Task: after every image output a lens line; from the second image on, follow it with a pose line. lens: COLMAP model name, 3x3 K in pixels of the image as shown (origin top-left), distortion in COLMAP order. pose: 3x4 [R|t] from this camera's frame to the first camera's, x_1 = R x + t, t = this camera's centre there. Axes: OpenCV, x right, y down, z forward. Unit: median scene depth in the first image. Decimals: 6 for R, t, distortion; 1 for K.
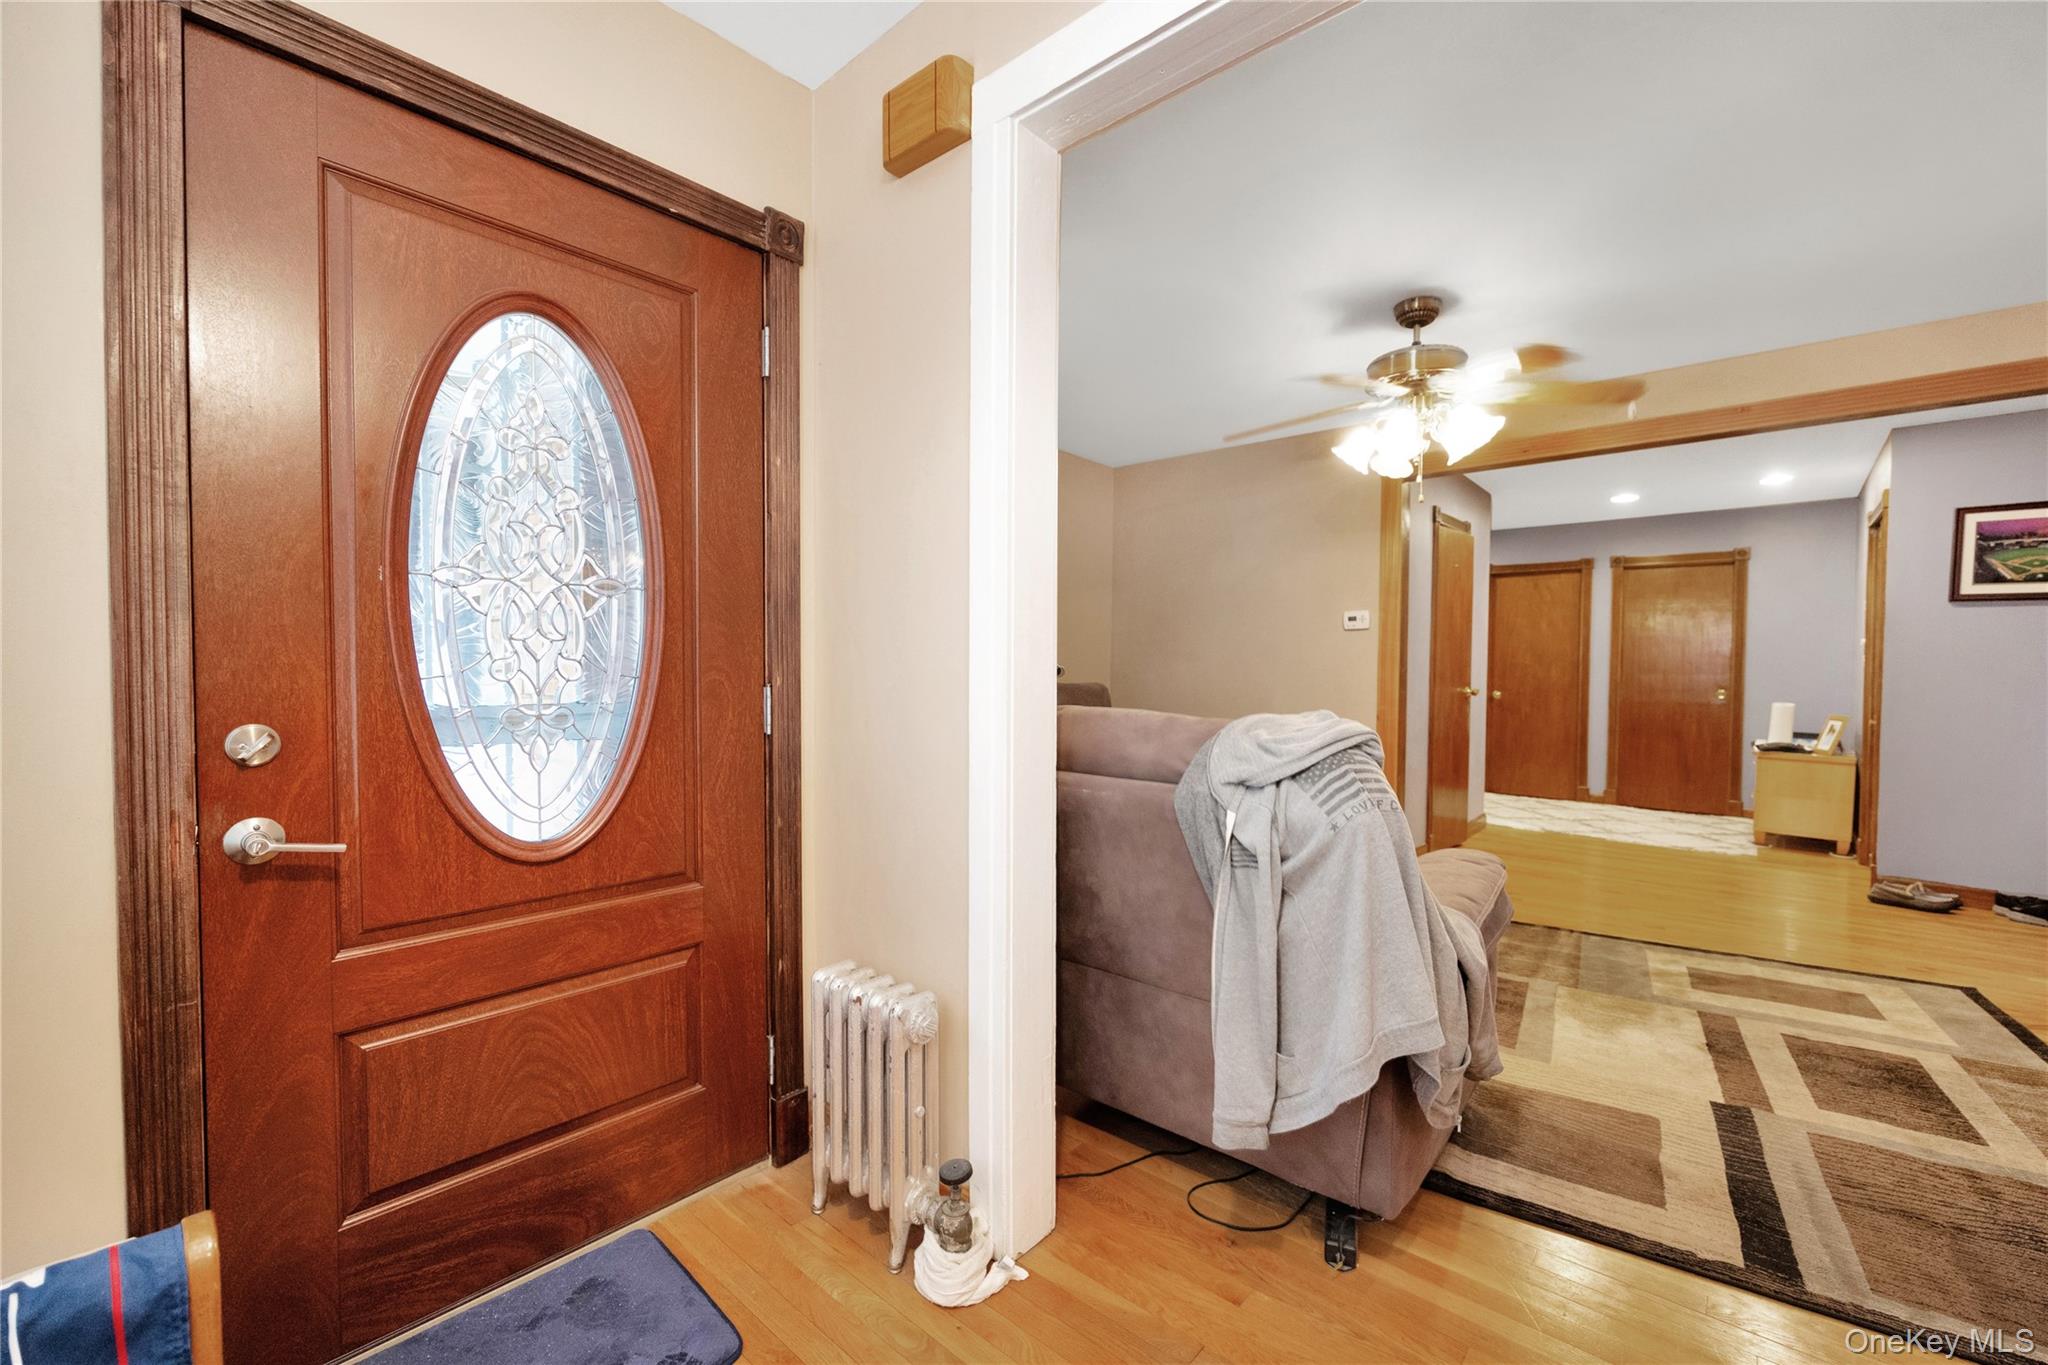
lens RADIAL K [[845.3, 0, 1017.8], [0, 845.3, 685.9], [0, 0, 1]] dist [-0.000564, -0.000015]
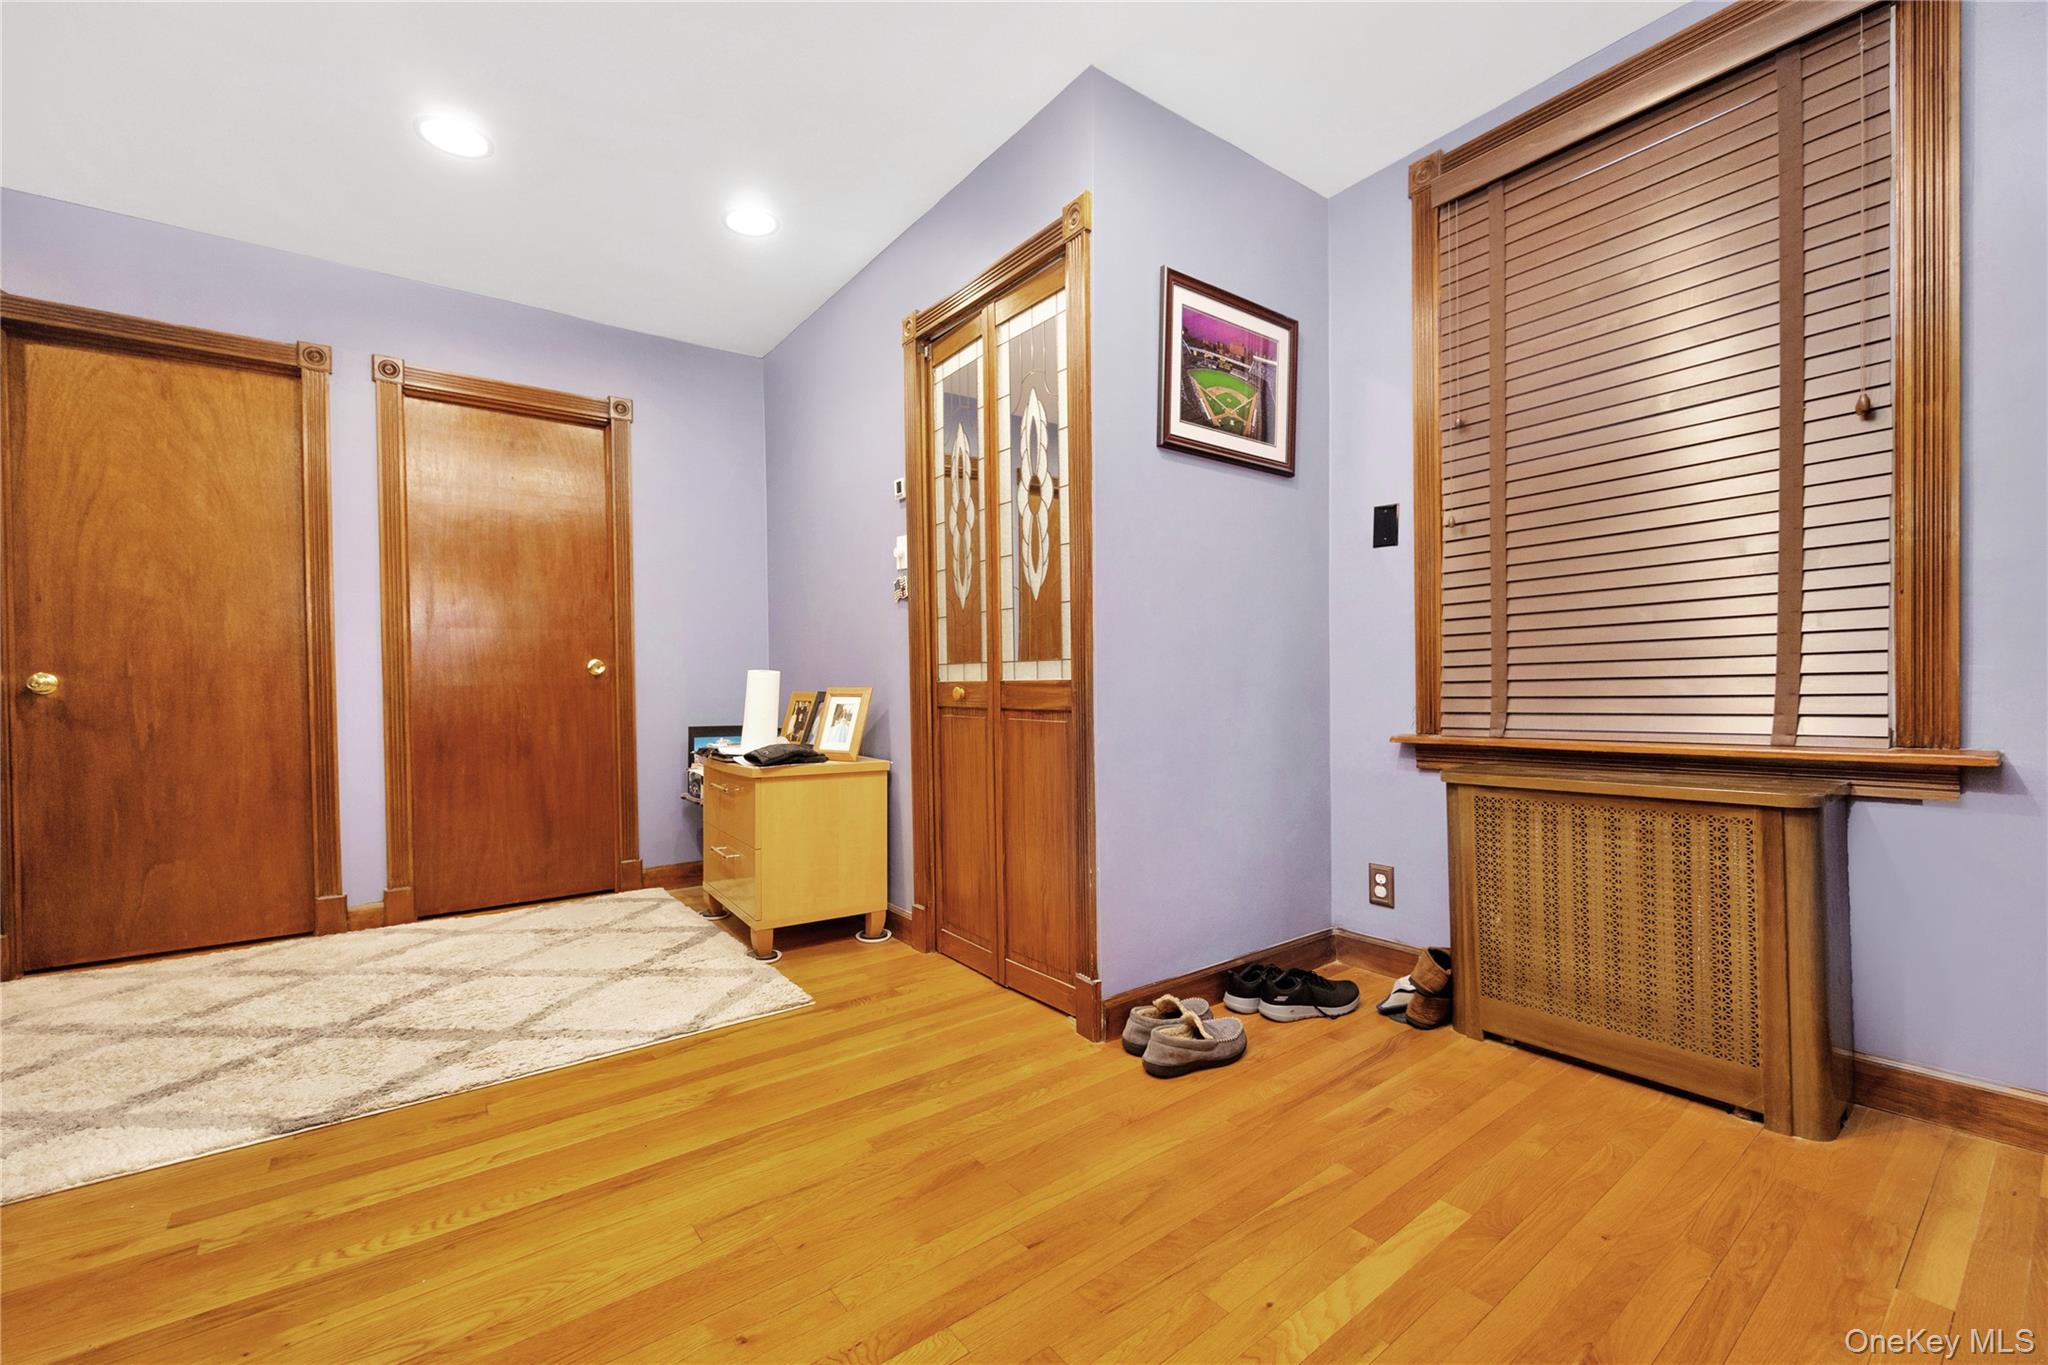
lens RADIAL K [[845.3, 0, 1017.8], [0, 845.3, 685.9], [0, 0, 1]] dist [-0.000564, -0.000015]
pose [[0.205977, -0.023577, 0.978273, 0.440058], [0.037032, 0.999181, 0.016284, 0.028721], [-0.977856, 0.032873, 0.206681, 0.762538]]
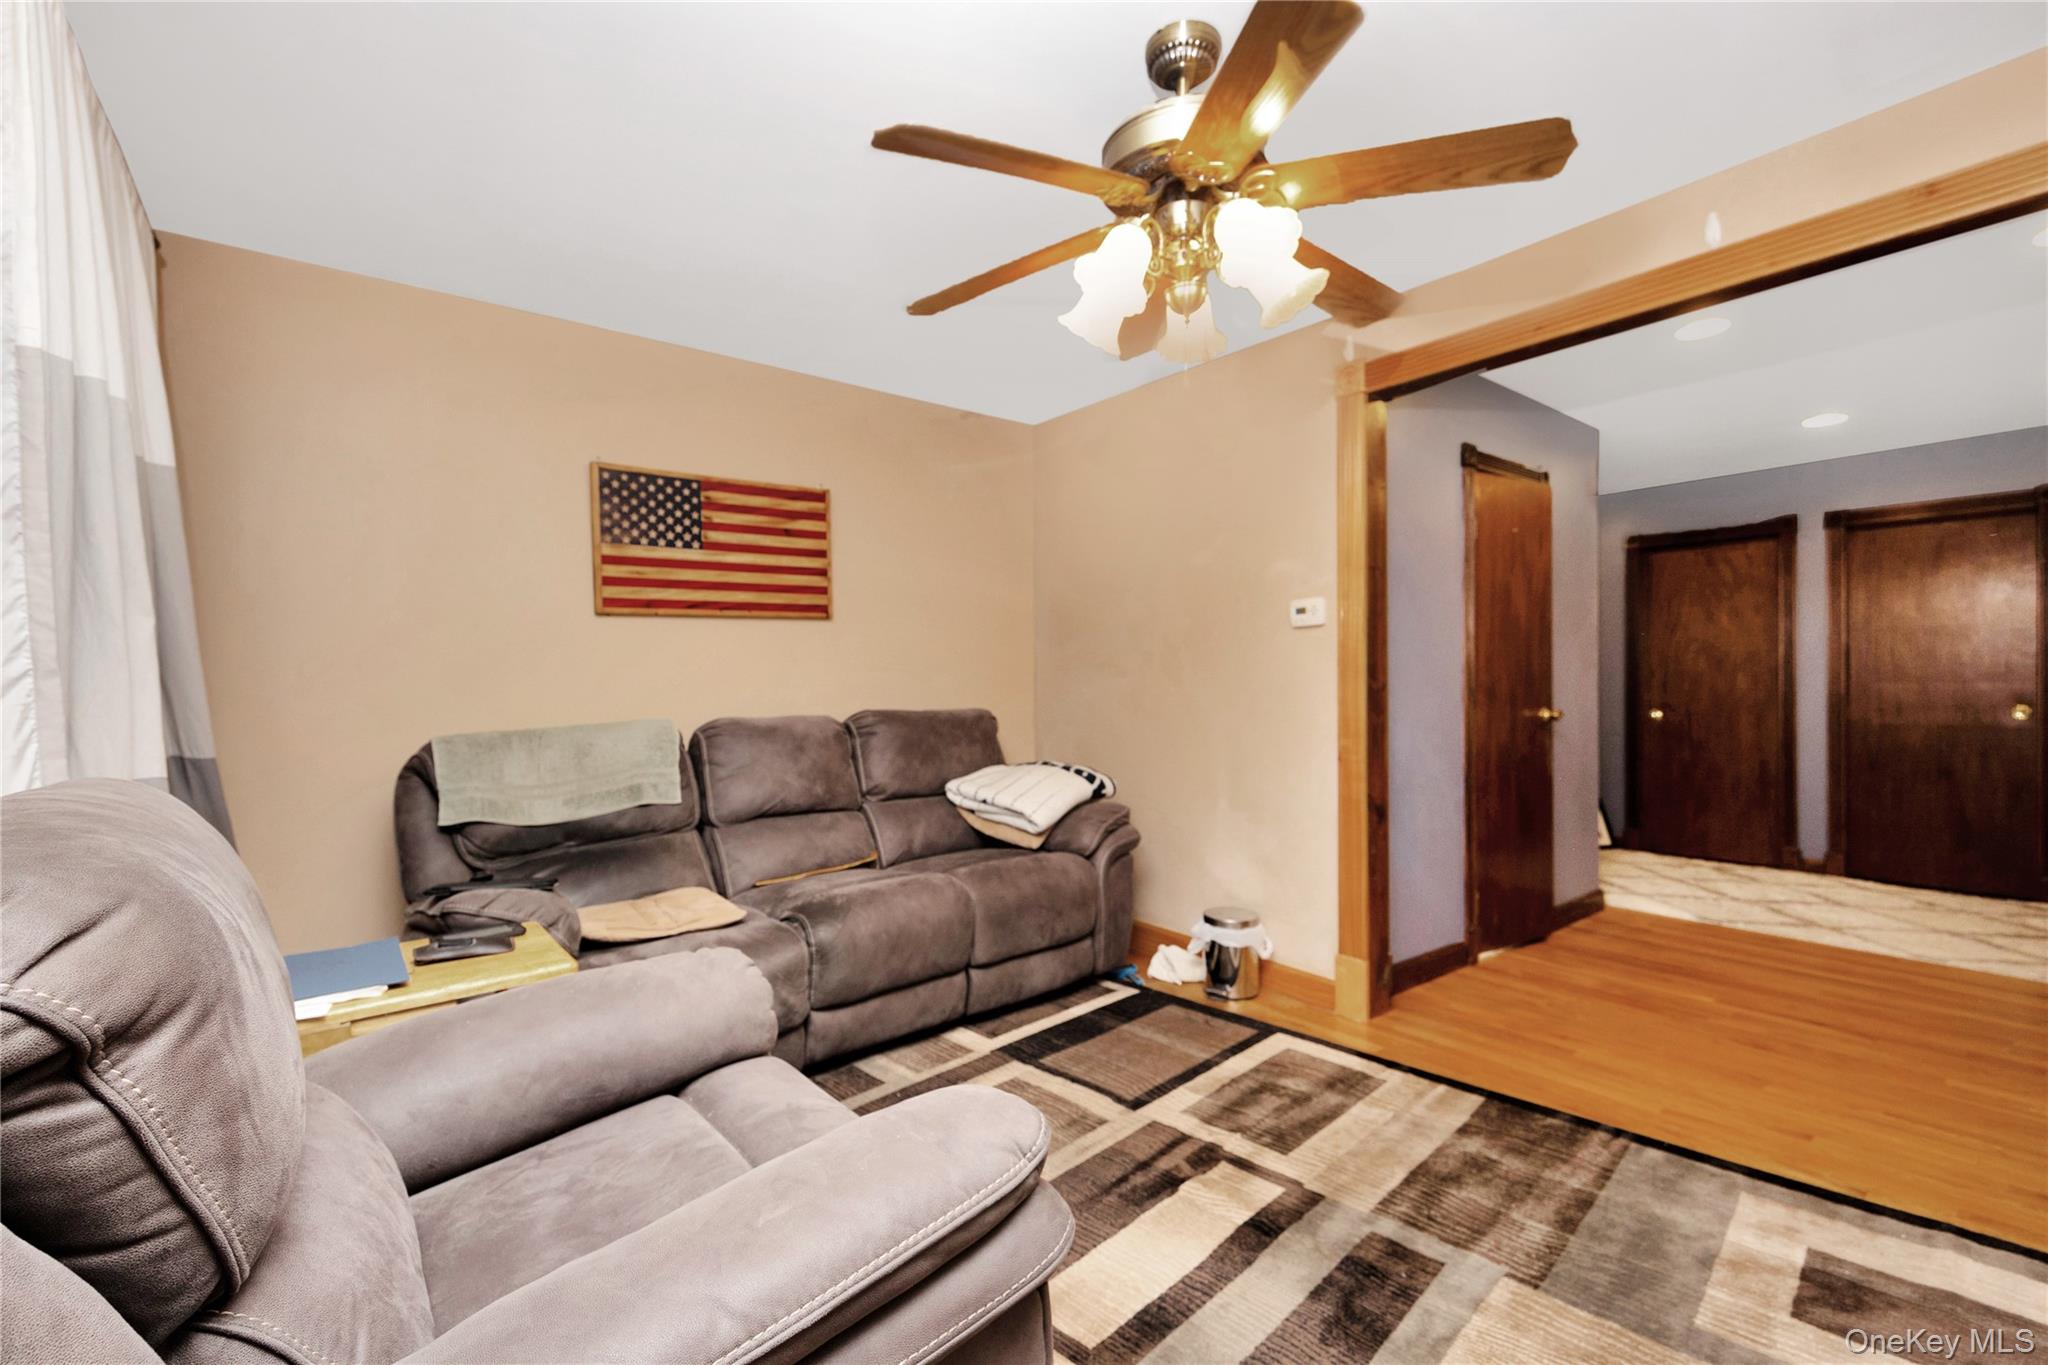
lens RADIAL K [[880.7, 0, 1025.6], [0, 880.7, 691.2], [0, 0, 1]] dist [0.007800, 0.000142]
pose [[0.981080, -0.017720, -0.192791, 0.261017], [0.014028, 0.999692, -0.020495, -0.003130], [0.193094, 0.017402, 0.981026, 0.221768]]
